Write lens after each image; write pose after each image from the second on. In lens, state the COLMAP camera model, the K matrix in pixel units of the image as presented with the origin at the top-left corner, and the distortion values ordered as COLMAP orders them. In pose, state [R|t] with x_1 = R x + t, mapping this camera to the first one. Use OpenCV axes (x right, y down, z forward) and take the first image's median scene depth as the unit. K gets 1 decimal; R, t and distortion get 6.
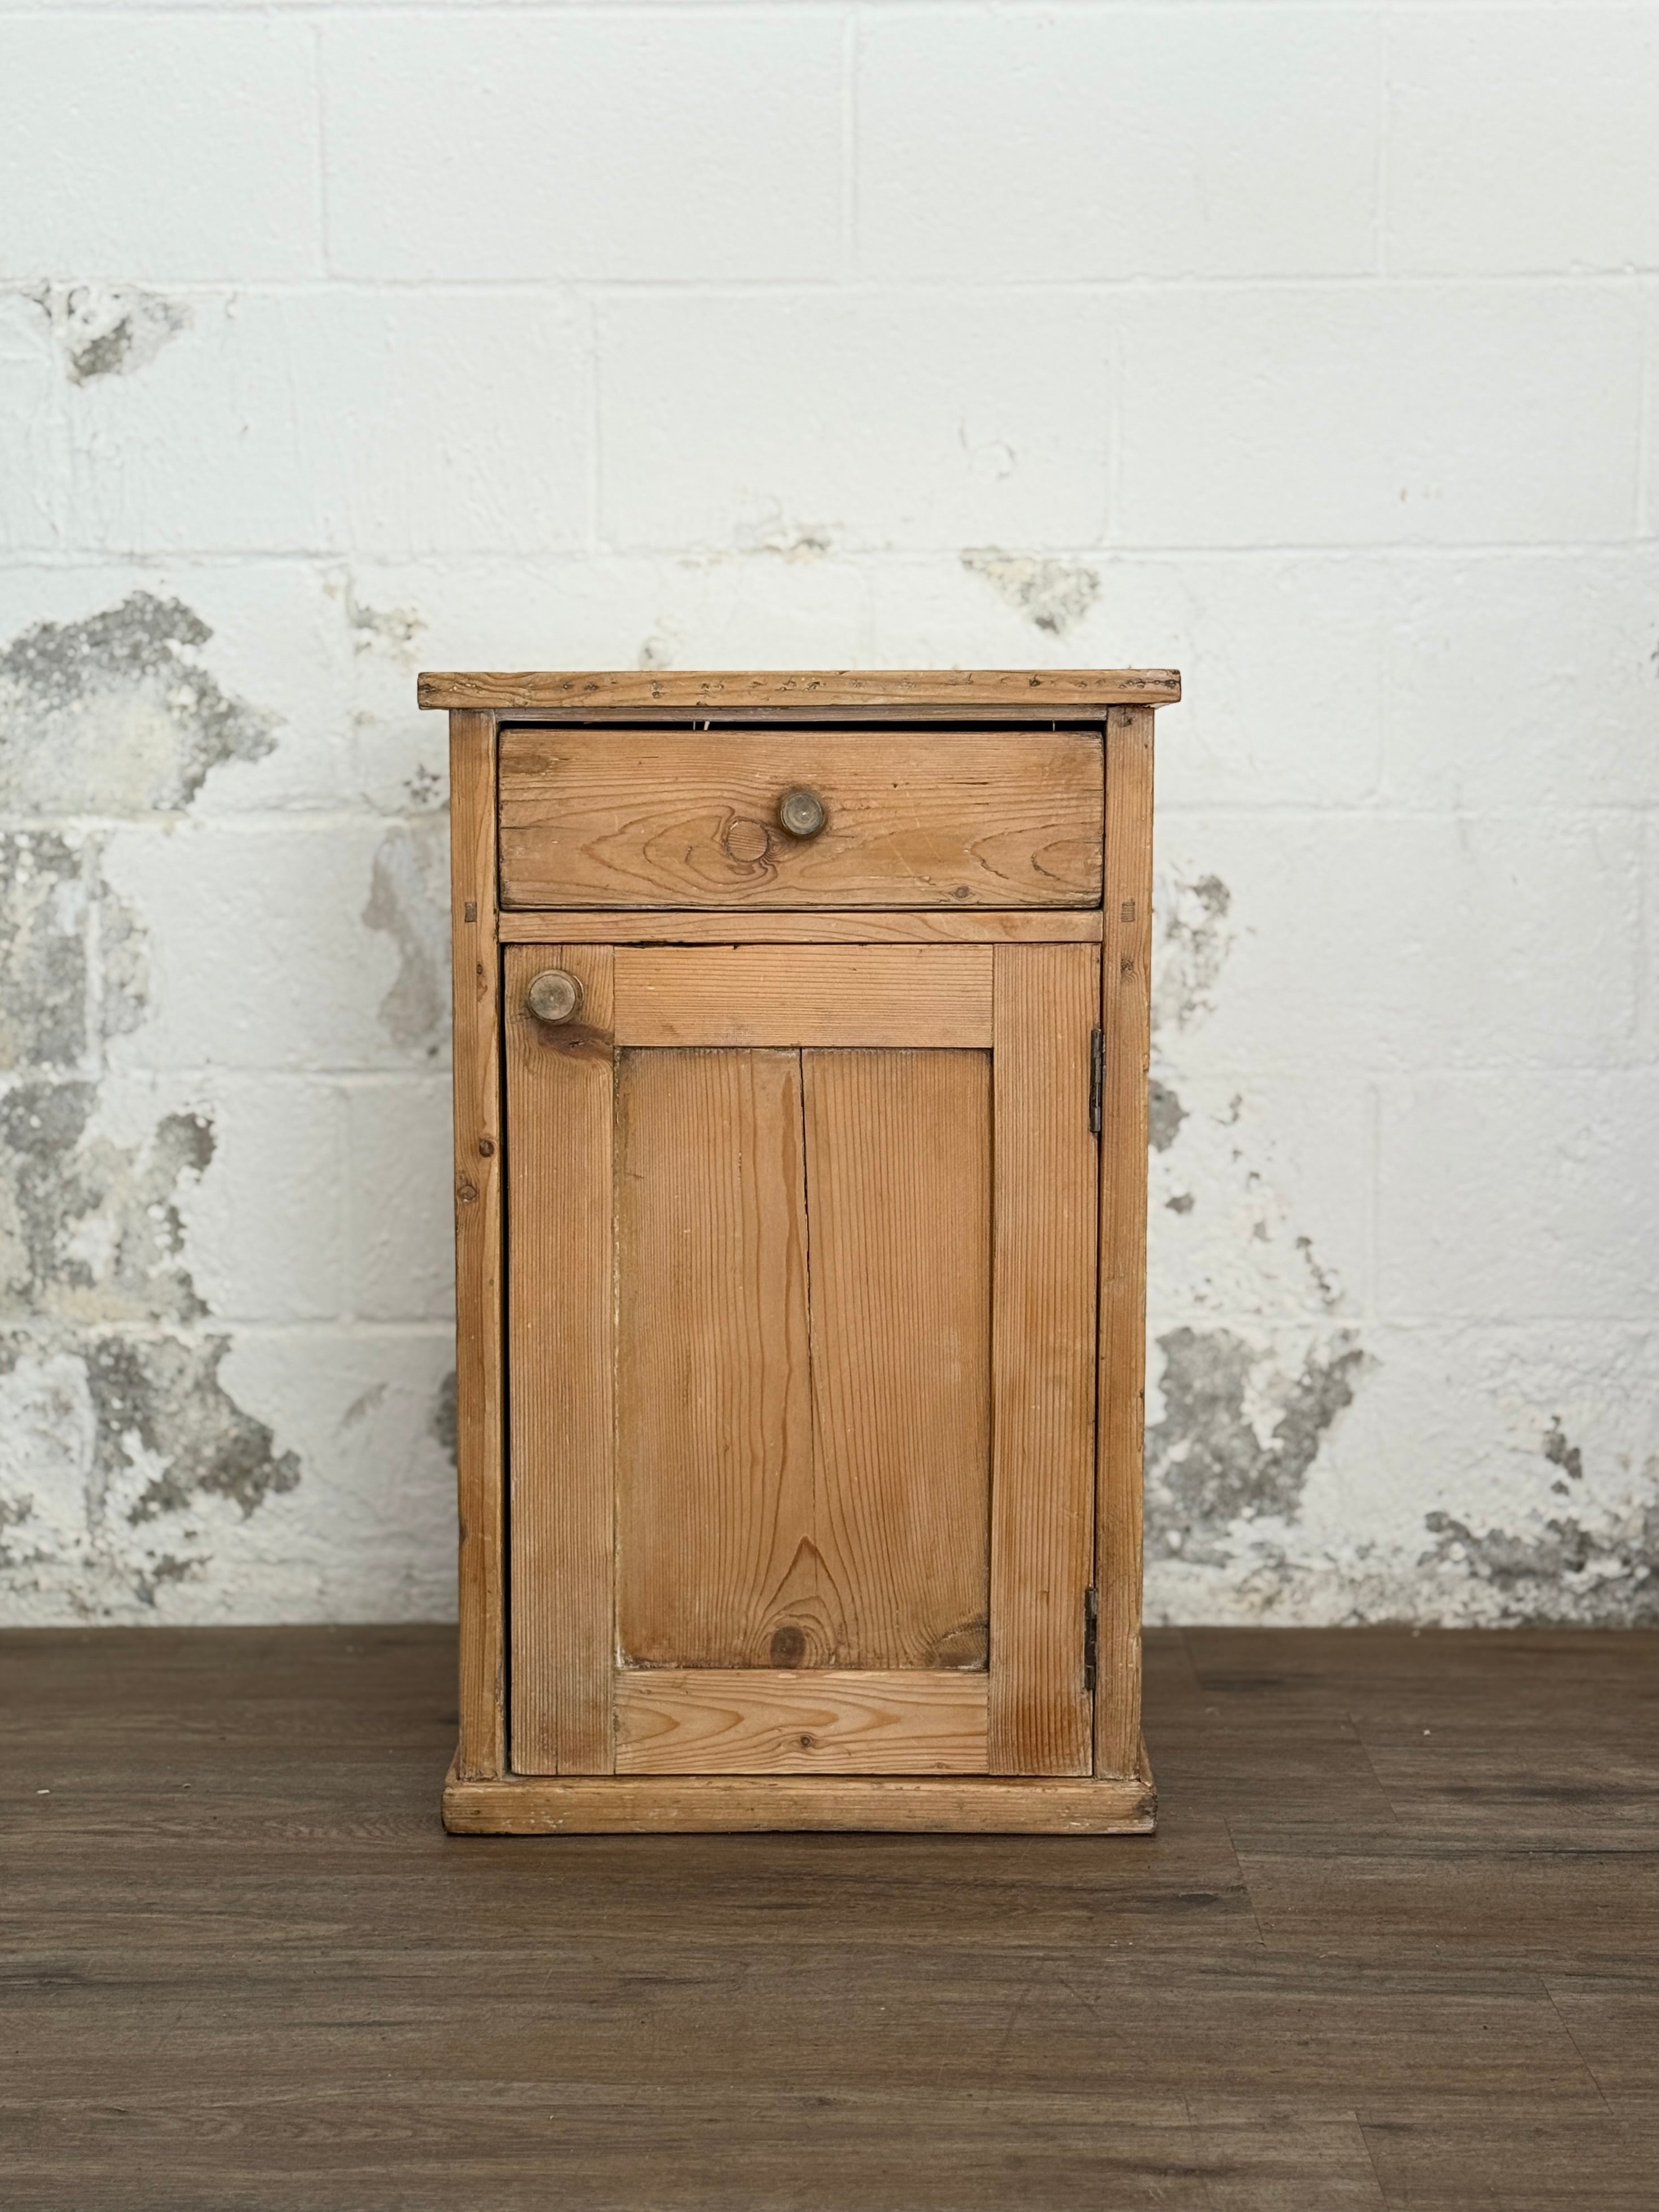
lens RADIAL K [[3039.4, 0, 829.5], [0, 3039.4, 1106.0], [0, 0, 1]] dist [0.152072, -0.198374]
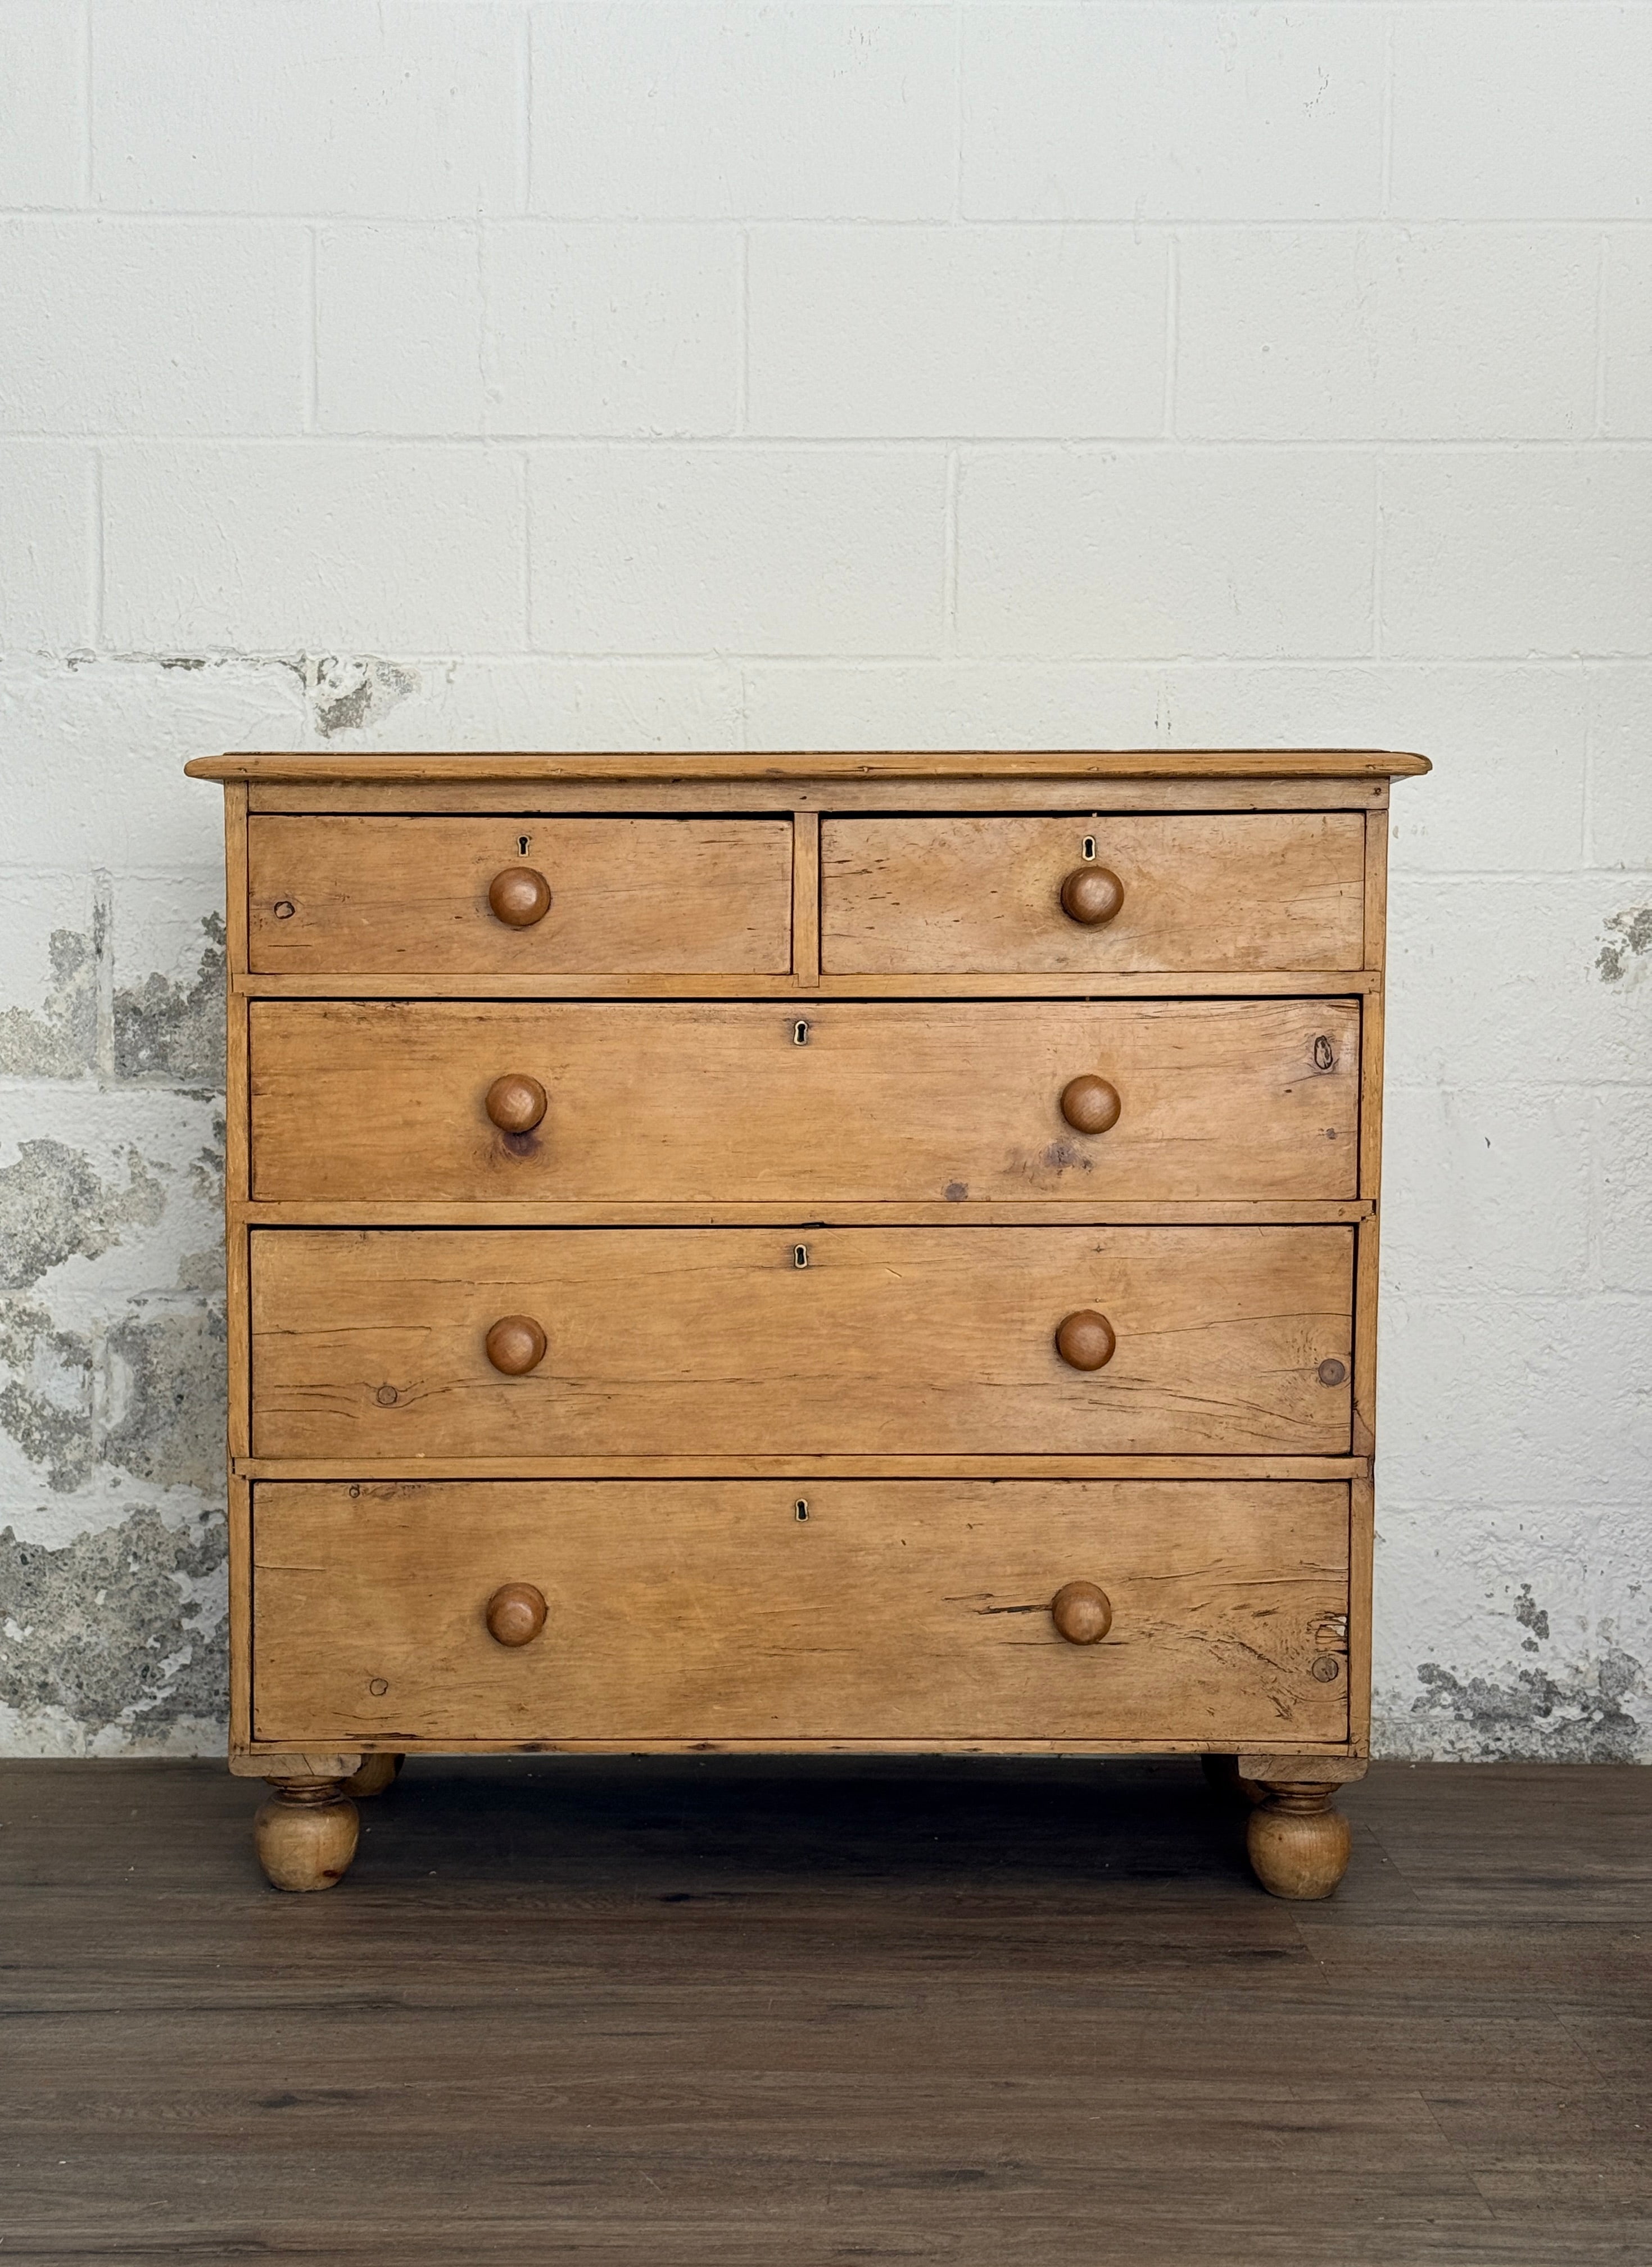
lens RADIAL K [[2934.3, 0, 816.5], [0, 2934.3, 1162.0], [0, 0, 1]] dist [0.189250, -0.395112]
pose [[0.999619, 0.007058, 0.026683, -0.078378], [-0.005391, 0.998060, -0.062020, 0.009256], [-0.027069, 0.061853, 0.997718, -0.178035]]
